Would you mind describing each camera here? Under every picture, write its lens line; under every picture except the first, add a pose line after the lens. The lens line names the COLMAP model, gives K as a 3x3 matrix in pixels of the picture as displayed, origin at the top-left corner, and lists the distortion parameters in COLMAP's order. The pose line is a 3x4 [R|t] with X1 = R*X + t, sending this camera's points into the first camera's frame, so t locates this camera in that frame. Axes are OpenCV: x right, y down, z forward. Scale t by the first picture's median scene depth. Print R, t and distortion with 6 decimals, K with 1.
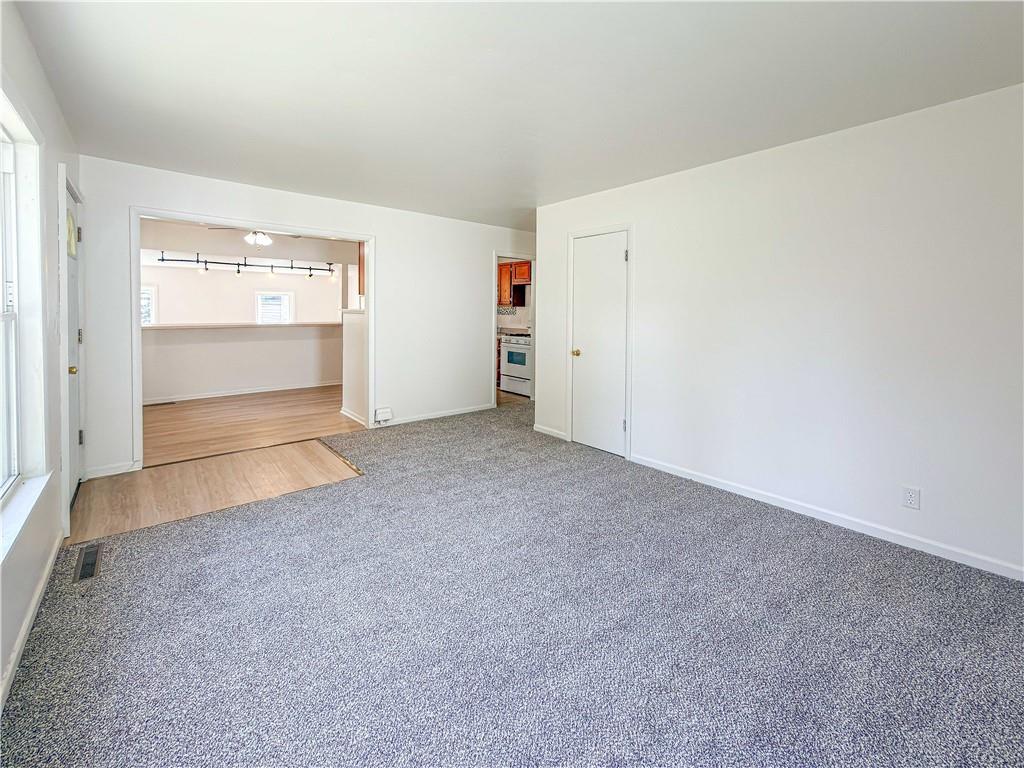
lens RADIAL K [[419.2, 0, 510.1], [0, 419.2, 321.7], [0, 0, 1]] dist [0.001677, 0.000228]
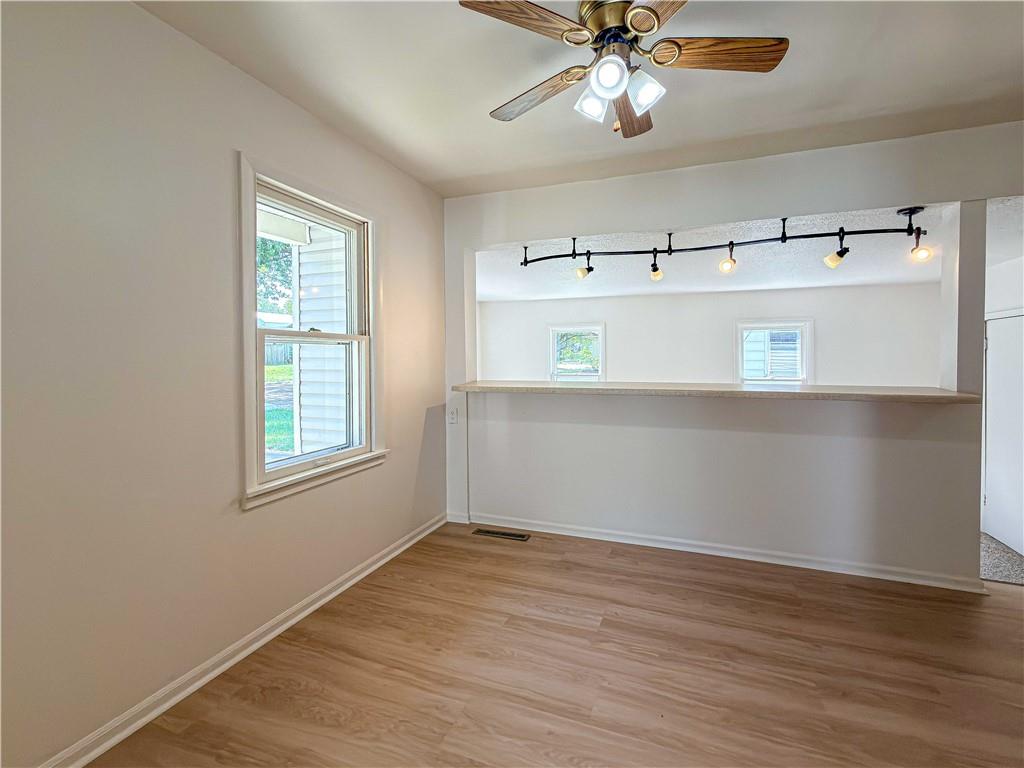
lens RADIAL K [[390.0, 0, 532.3], [0, 390.0, 357.8], [0, 0, 1]] dist [0.000035, 0.000120]
pose [[0.424988, -0.004899, -0.905186, -0.325917], [-0.020966, 0.999664, -0.015254, -0.014513], [0.904956, 0.025461, 0.424742, 0.704577]]
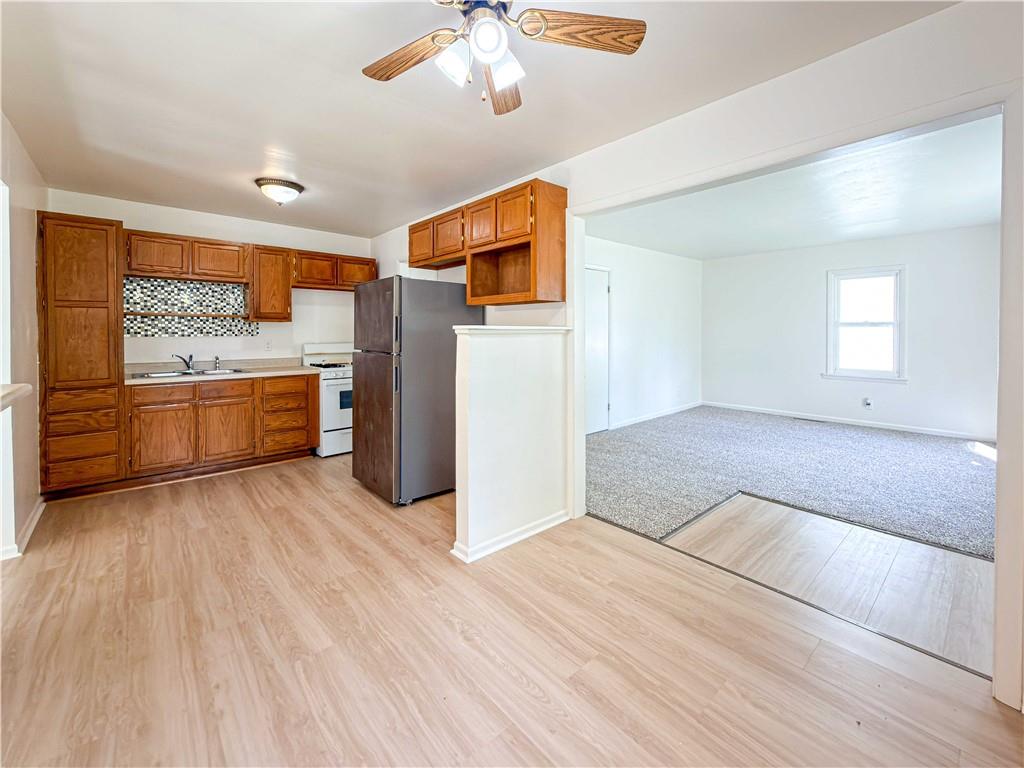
lens RADIAL K [[364.1, 0, 563.1], [0, 364.1, 383.2], [0, 0, 1]] dist [0.000573, 0.000044]
pose [[0.007097, -0.161992, 0.986767, -0.671863], [0.033583, 0.986273, 0.161670, -0.025339], [-0.999411, 0.031991, 0.012440, 0.794622]]
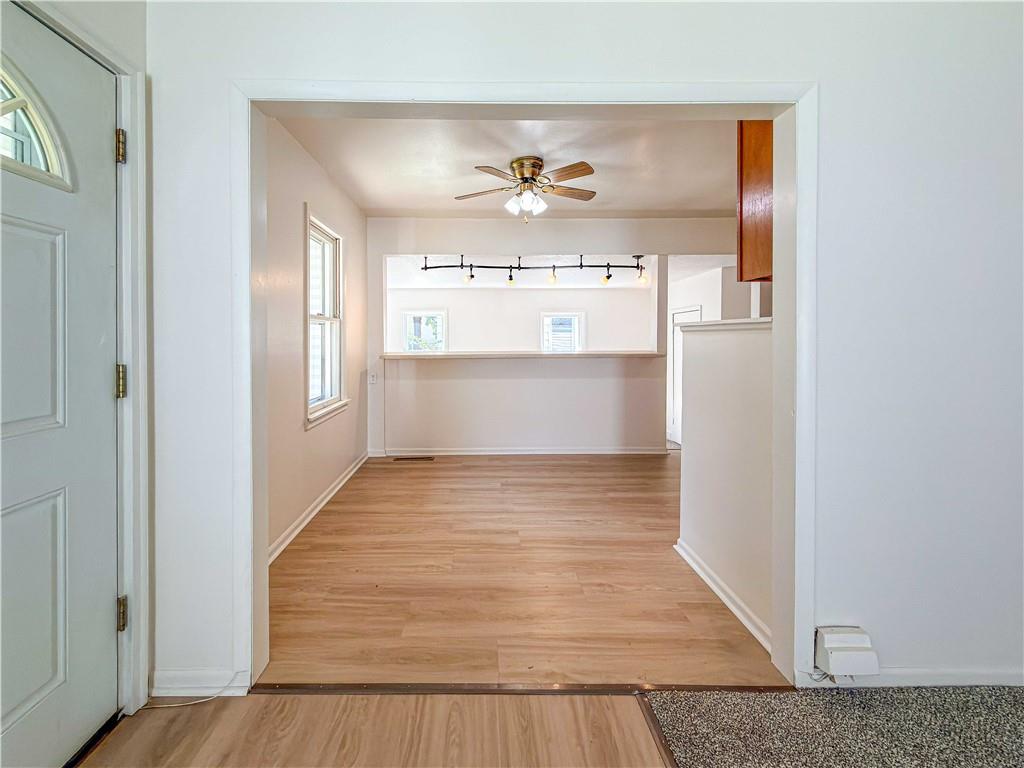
lens RADIAL K [[404.0, 0, 462.5], [0, 404.0, 341.9], [0, 0, 1]] dist [0.001257, 0.000086]
pose [[0.717627, -0.006198, -0.696400, -0.234214], [-0.009422, 0.999782, -0.018608, 0.001143], [0.696364, 0.019915, 0.717412, 0.458806]]
